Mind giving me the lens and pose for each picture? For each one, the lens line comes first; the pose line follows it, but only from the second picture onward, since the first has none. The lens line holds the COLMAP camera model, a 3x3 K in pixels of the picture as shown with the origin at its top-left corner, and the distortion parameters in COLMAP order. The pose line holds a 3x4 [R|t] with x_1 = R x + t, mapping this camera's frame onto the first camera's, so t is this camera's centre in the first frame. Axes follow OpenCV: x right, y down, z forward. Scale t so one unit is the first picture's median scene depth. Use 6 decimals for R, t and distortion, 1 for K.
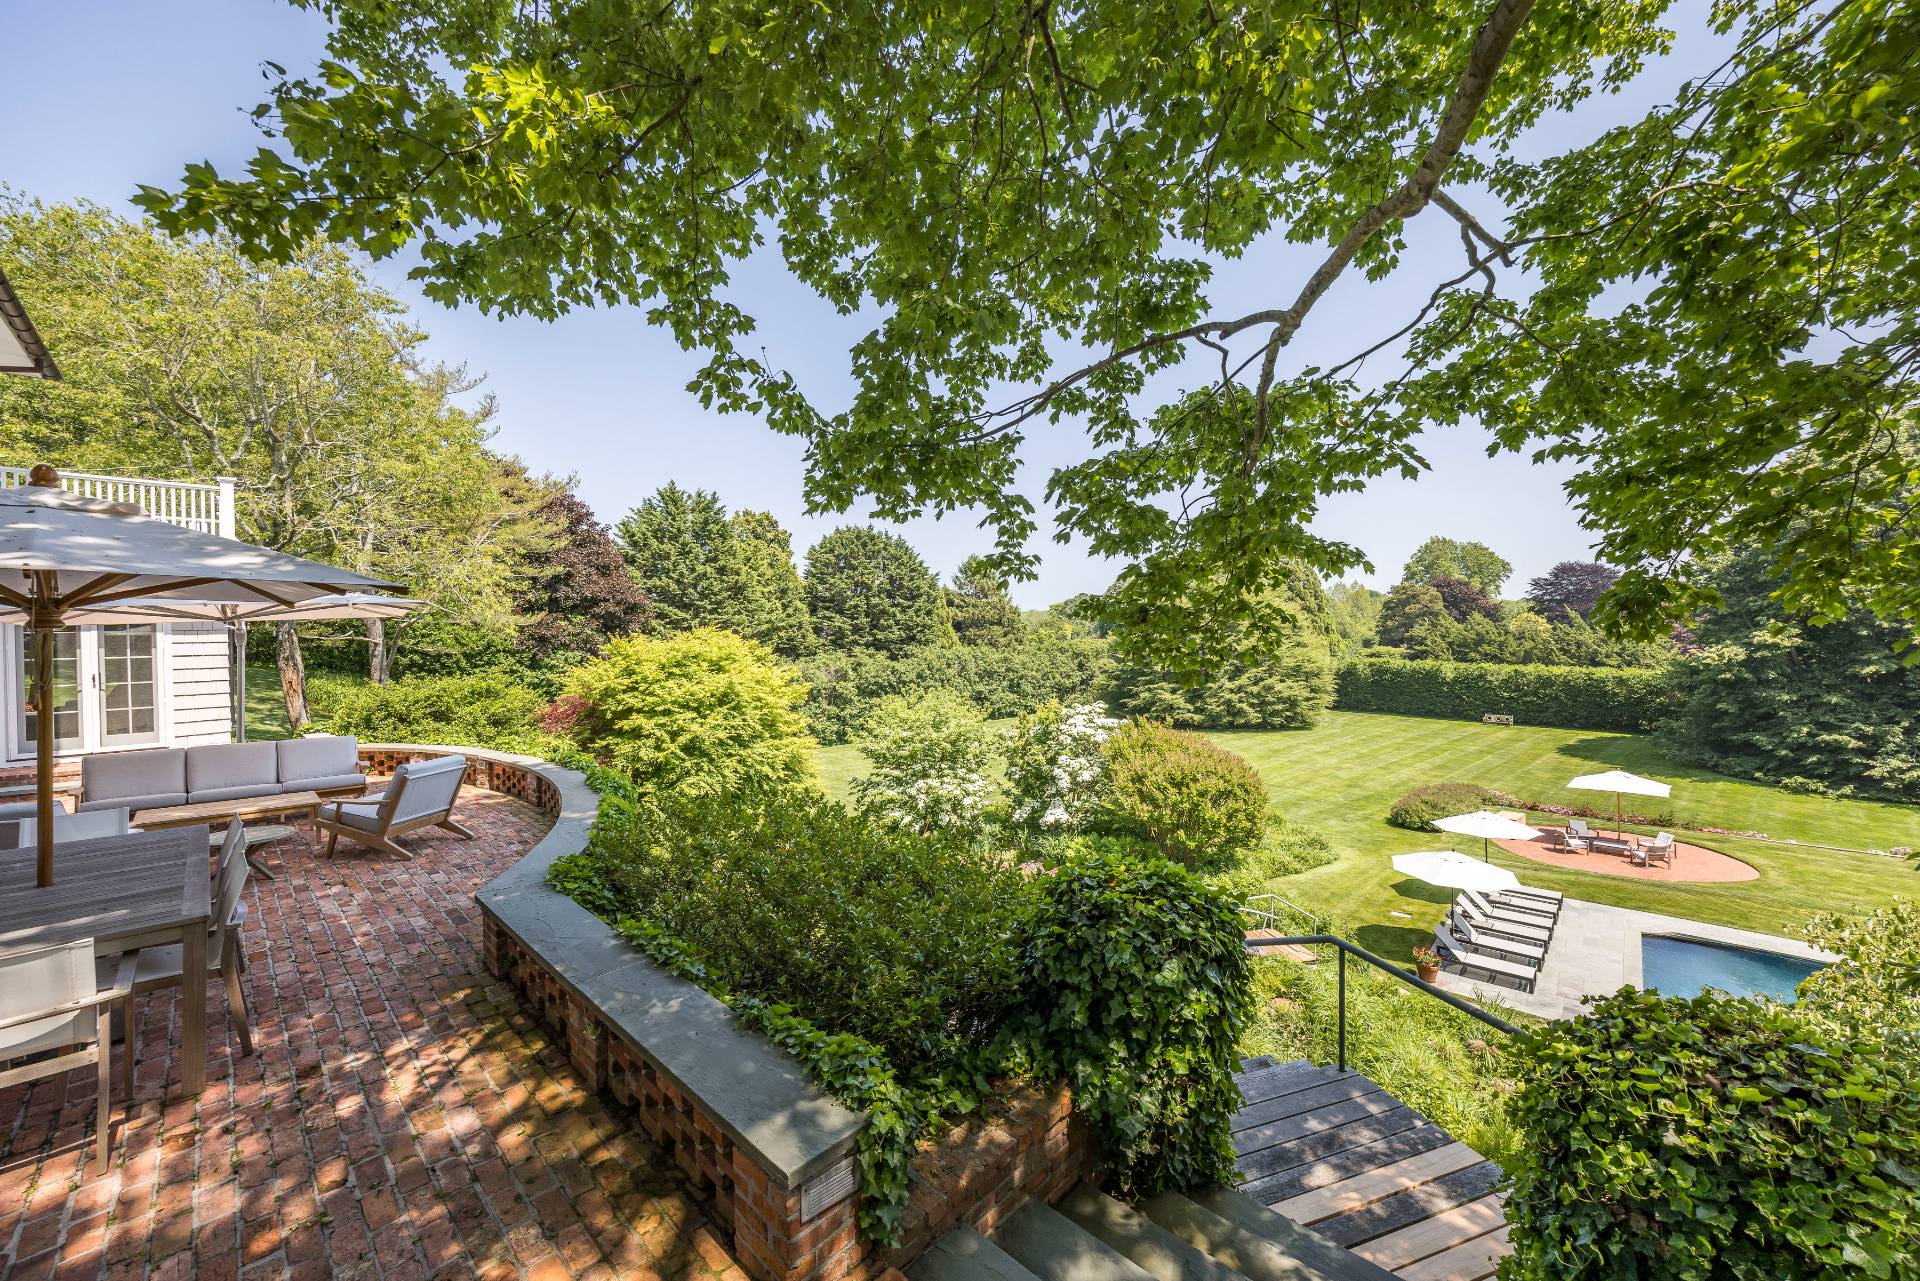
lens RADIAL K [[694.4, 0, 974.0], [0, 694.4, 633.3], [0, 0, 1]] dist [-0.006659, -0.000019]
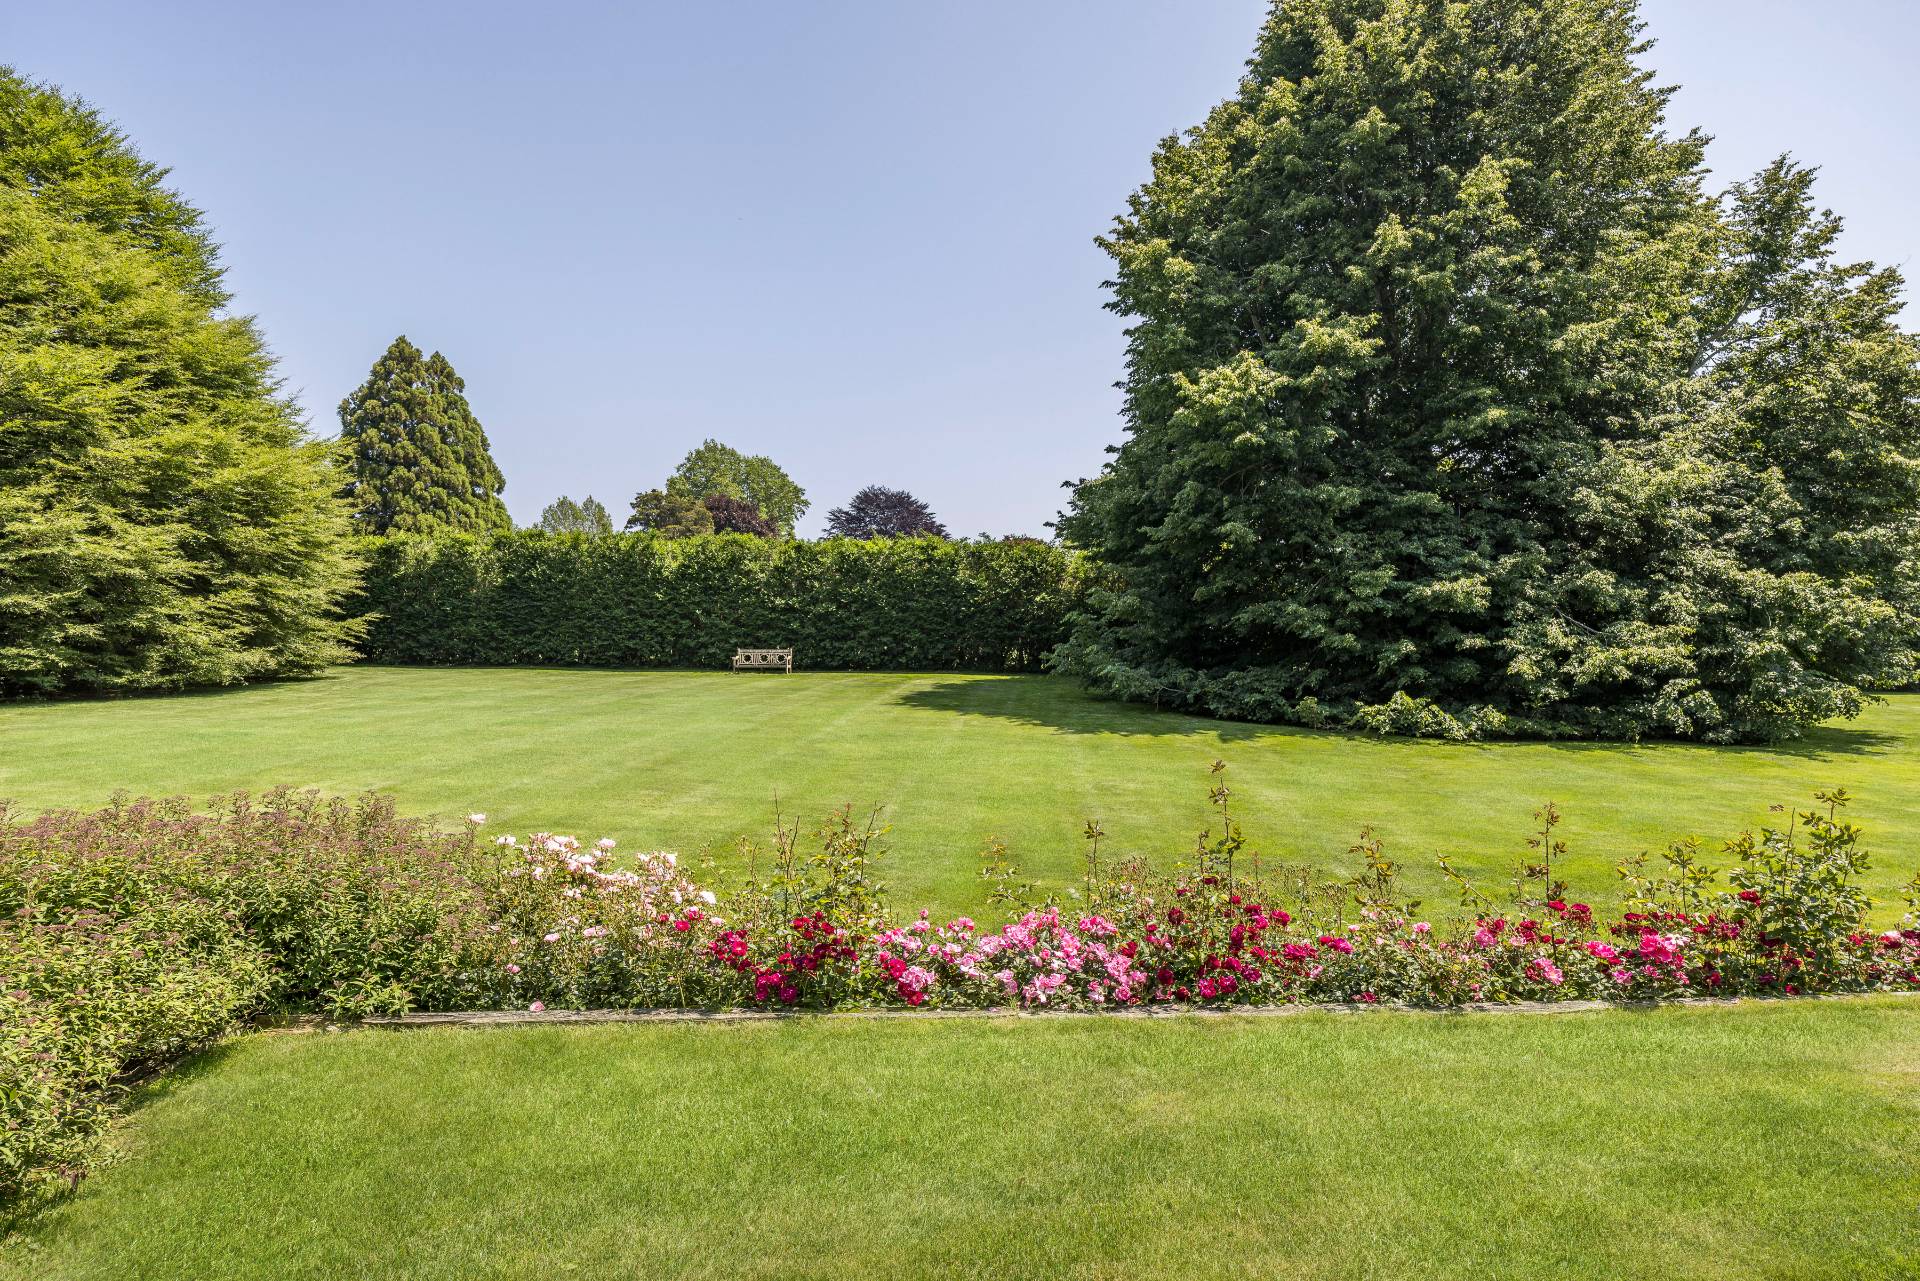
lens RADIAL K [[1040.9, 0, 967.8], [0, 1040.9, 622.4], [0, 0, 1]] dist [0.002133, 0.000442]
pose [[0.688519, 0.022378, 0.724873, 0.390287], [-0.013032, 0.999744, -0.018485, 0.113650], [-0.725101, 0.003281, 0.688635, 0.481827]]
